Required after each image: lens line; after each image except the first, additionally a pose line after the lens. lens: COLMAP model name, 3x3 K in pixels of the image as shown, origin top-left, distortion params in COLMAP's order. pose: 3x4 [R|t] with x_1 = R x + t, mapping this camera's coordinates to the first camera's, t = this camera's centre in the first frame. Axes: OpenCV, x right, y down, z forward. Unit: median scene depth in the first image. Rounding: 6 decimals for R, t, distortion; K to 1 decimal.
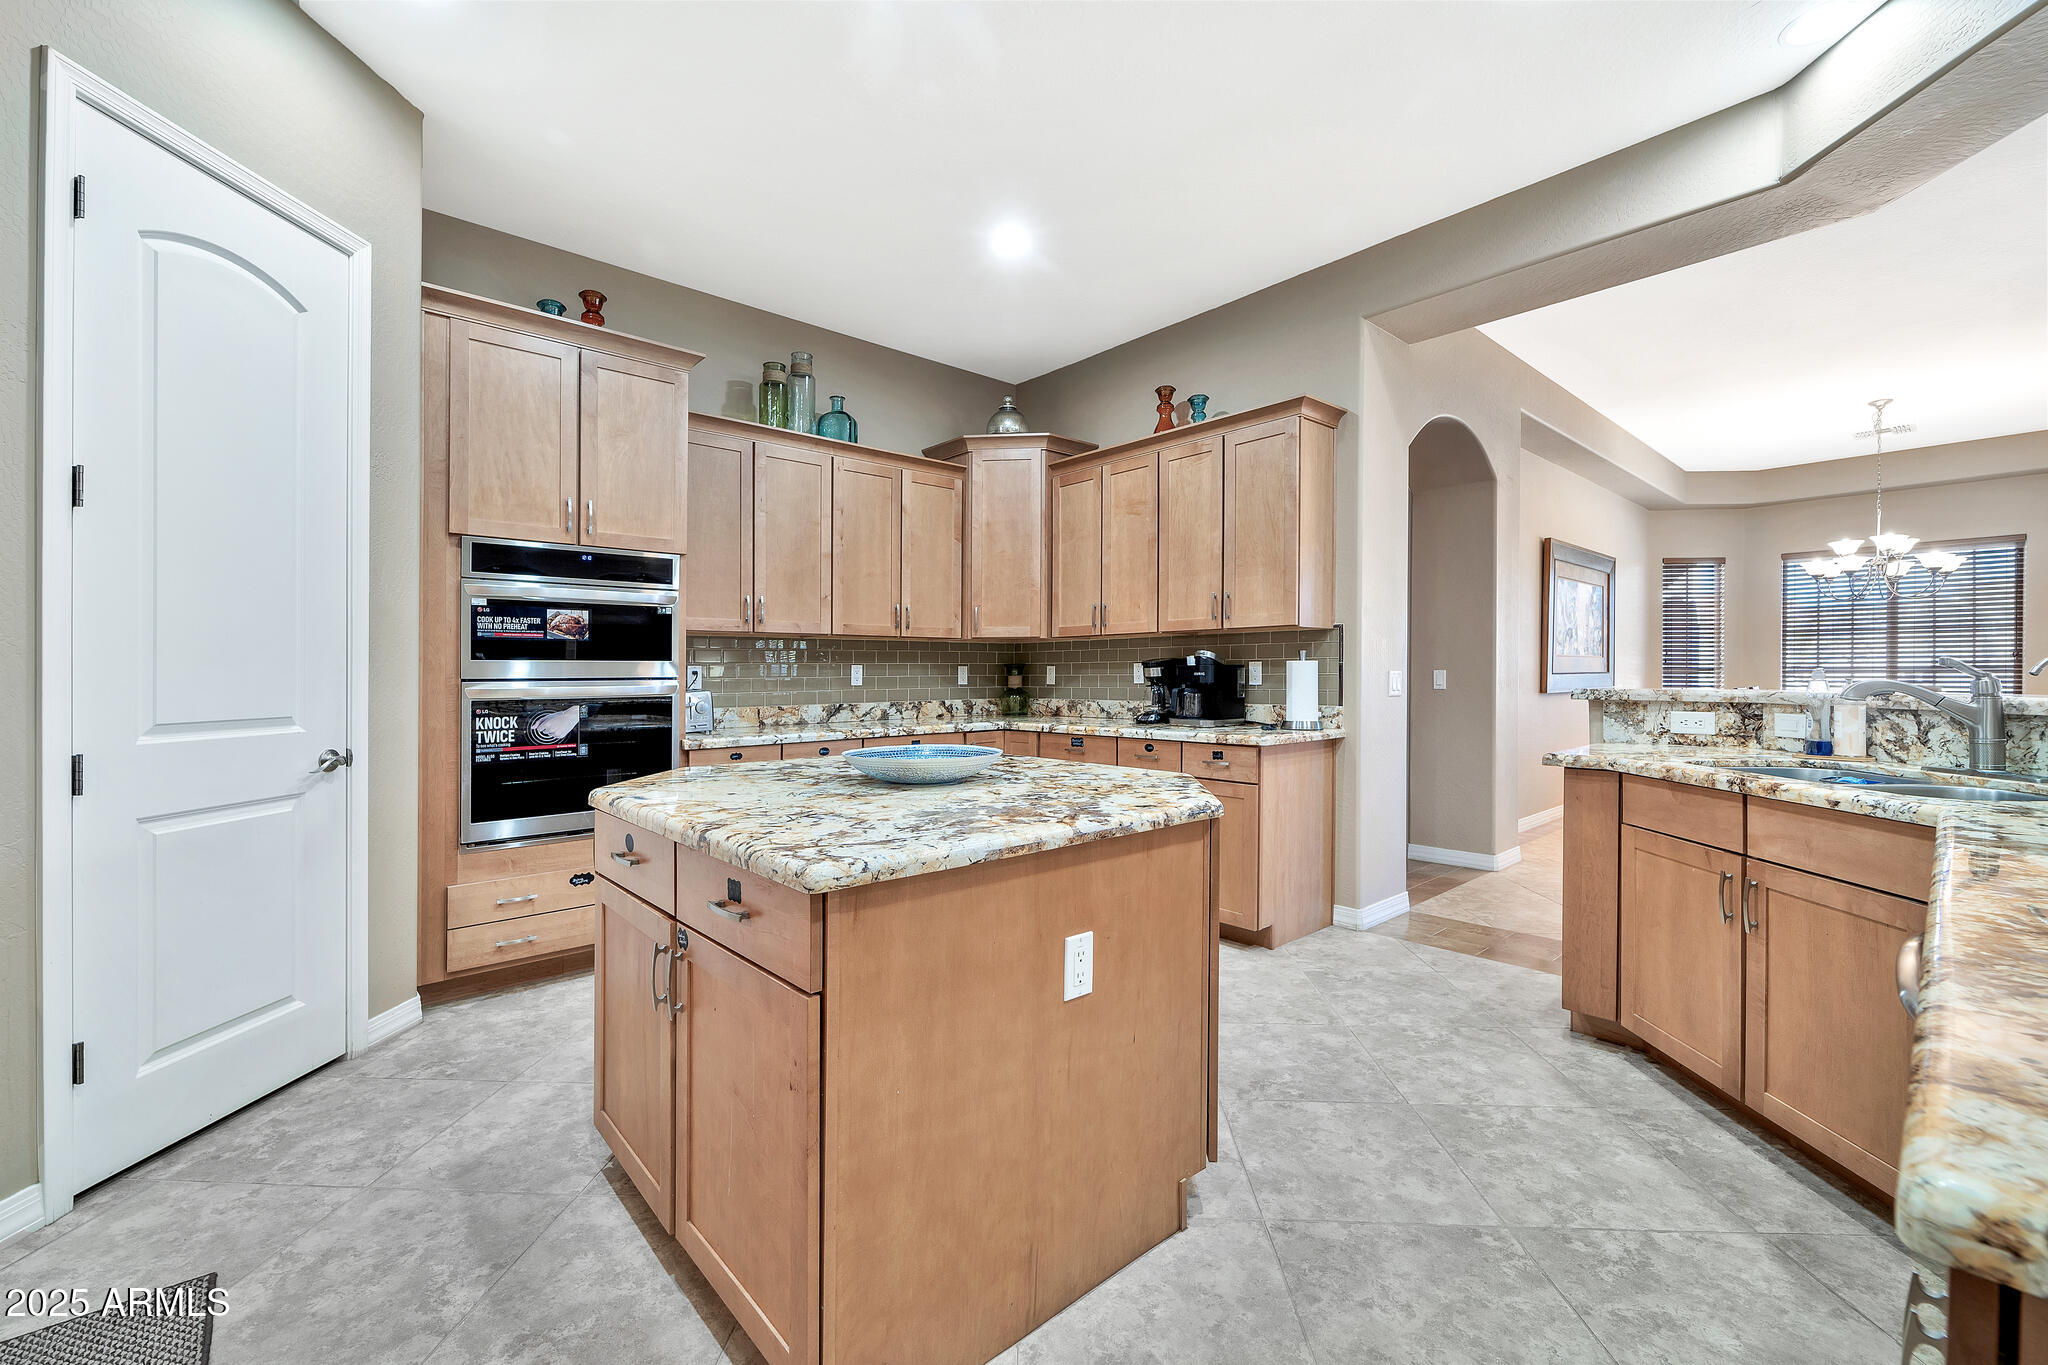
lens RADIAL K [[845.3, 0, 999.5], [0, 845.3, 674.1], [0, 0, 1]] dist [-0.001629, 0.000130]
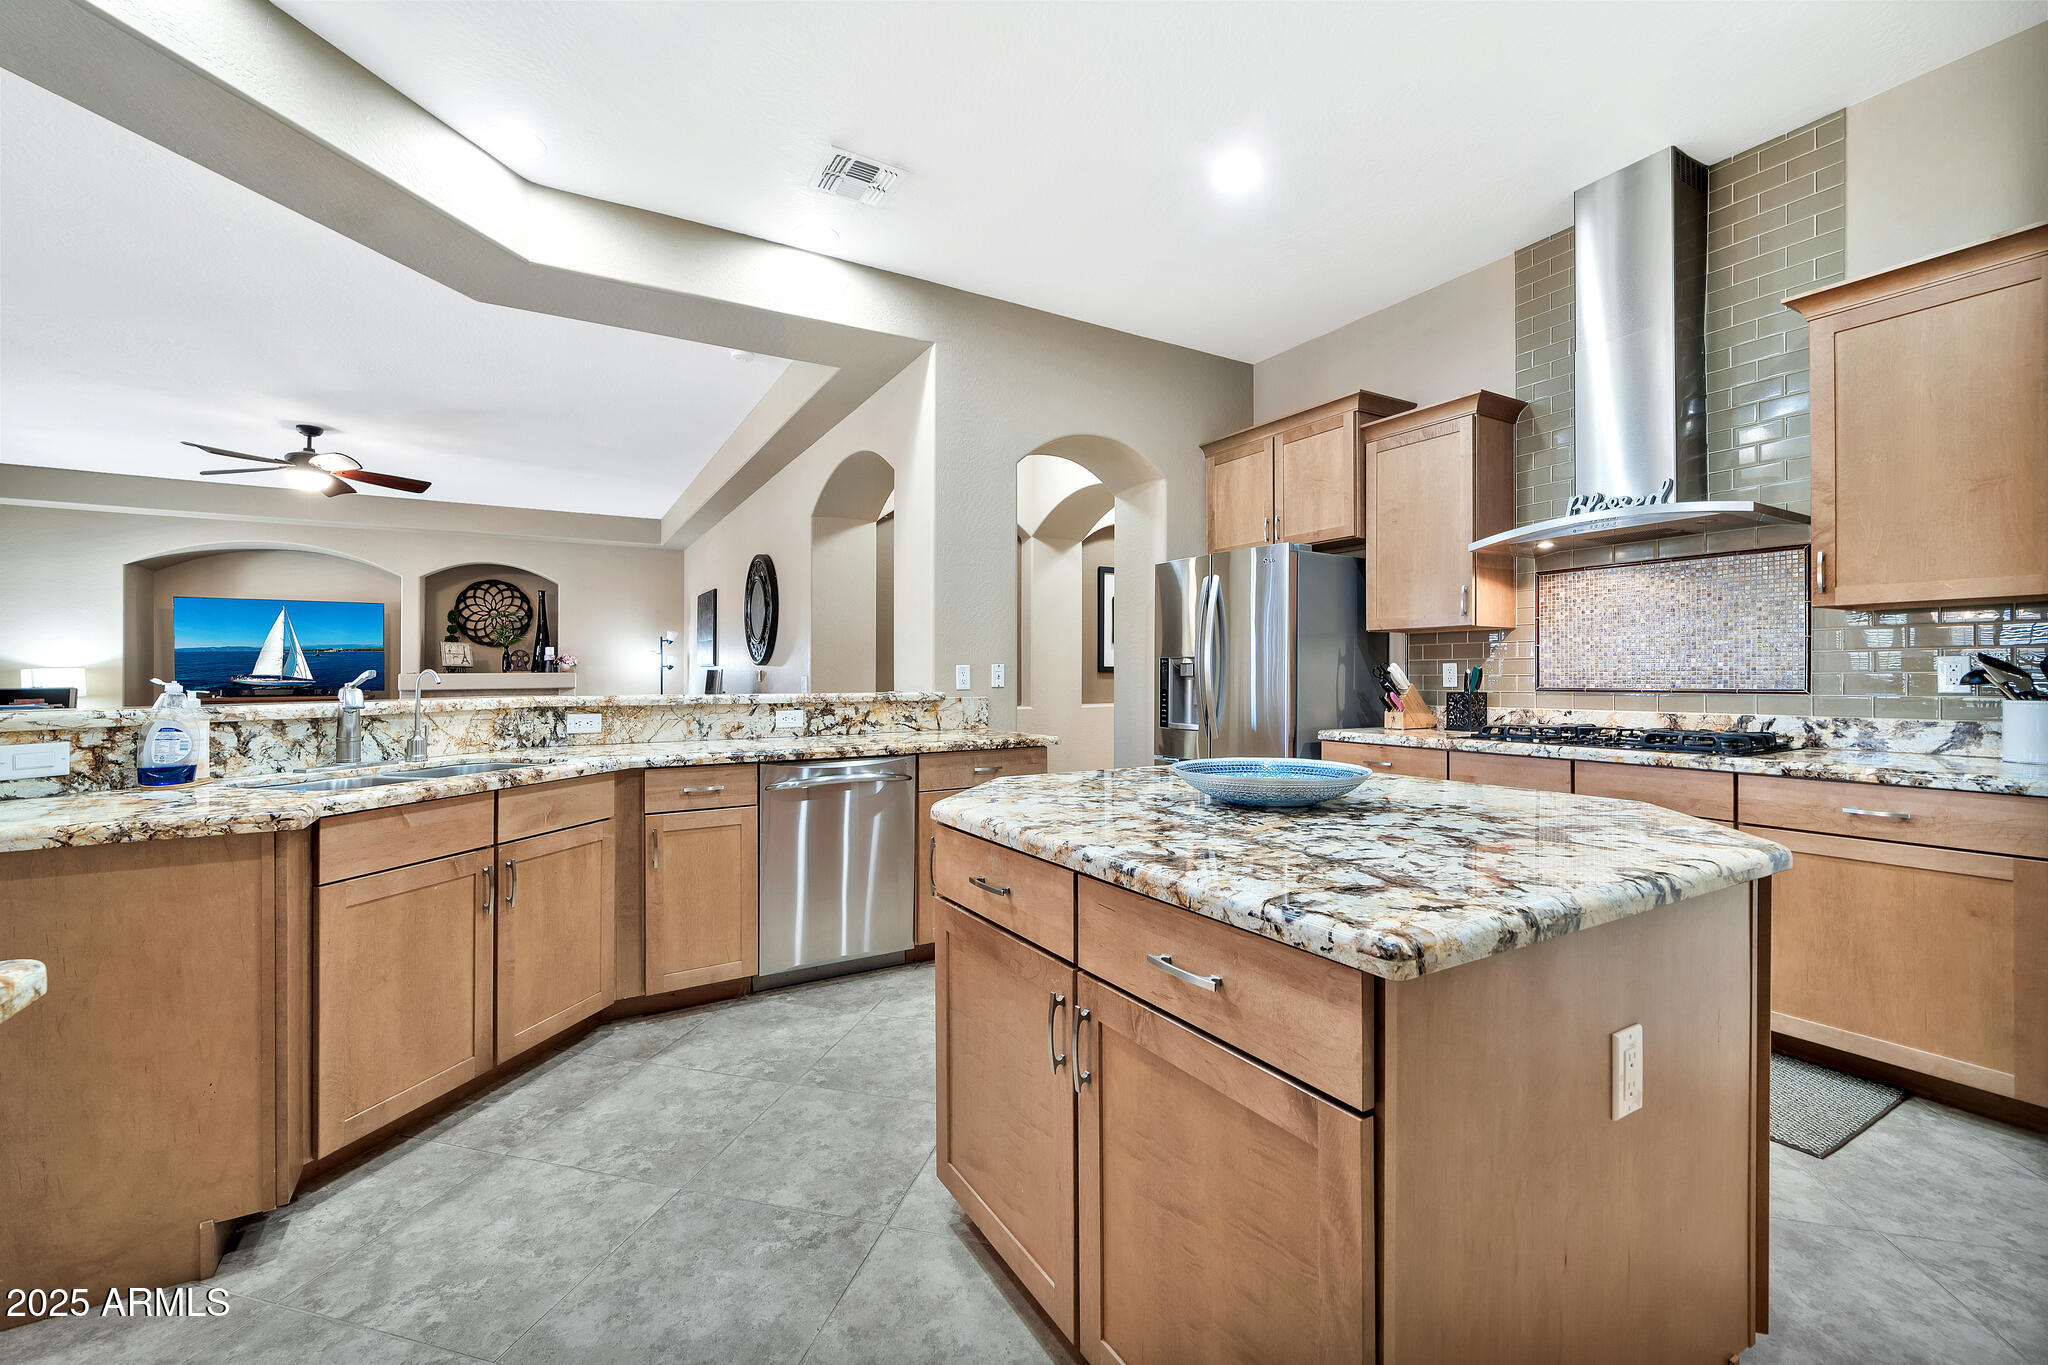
lens RADIAL K [[833.9, 0, 1007.6], [0, 833.9, 669.7], [0, 0, 1]] dist [0.001519, -0.000087]
pose [[-0.981147, 0.011614, 0.192913, -0.003154], [0.010502, 0.999922, -0.006783, -0.002129], [-0.192977, -0.004629, -0.981192, 1.282940]]
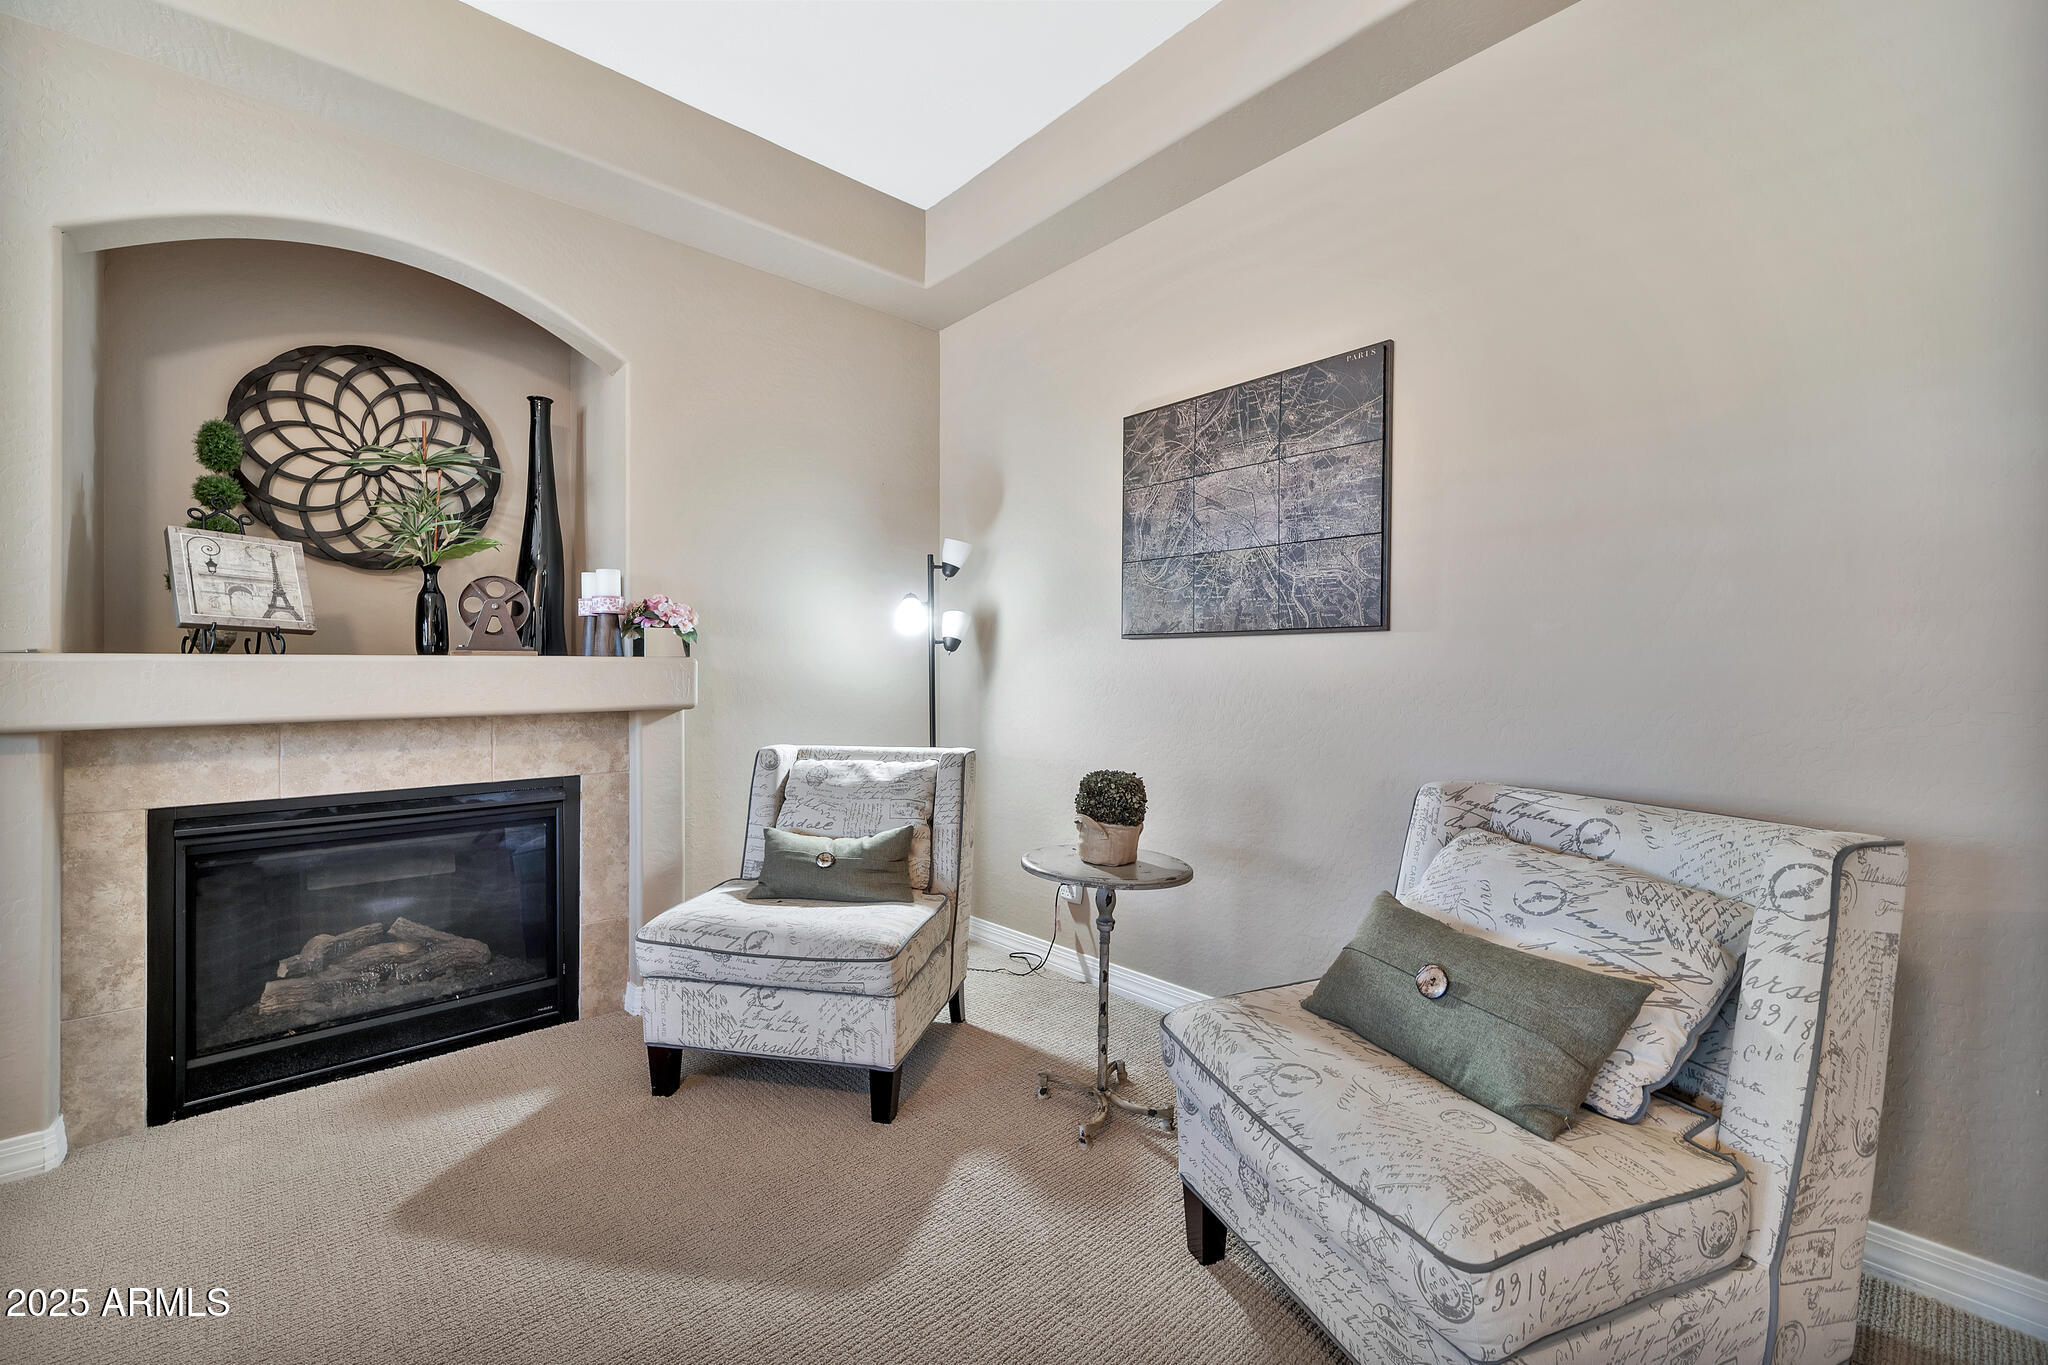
lens RADIAL K [[821.7, 0, 985.3], [0, 821.7, 675.7], [0, 0, 1]] dist [0.000407, -0.000040]
pose [[-0.999961, 0.008326, -0.002786, 1.831151], [0.008324, 0.999965, 0.000920, -0.007048], [0.002793, 0.000896, -0.999996, -0.515099]]
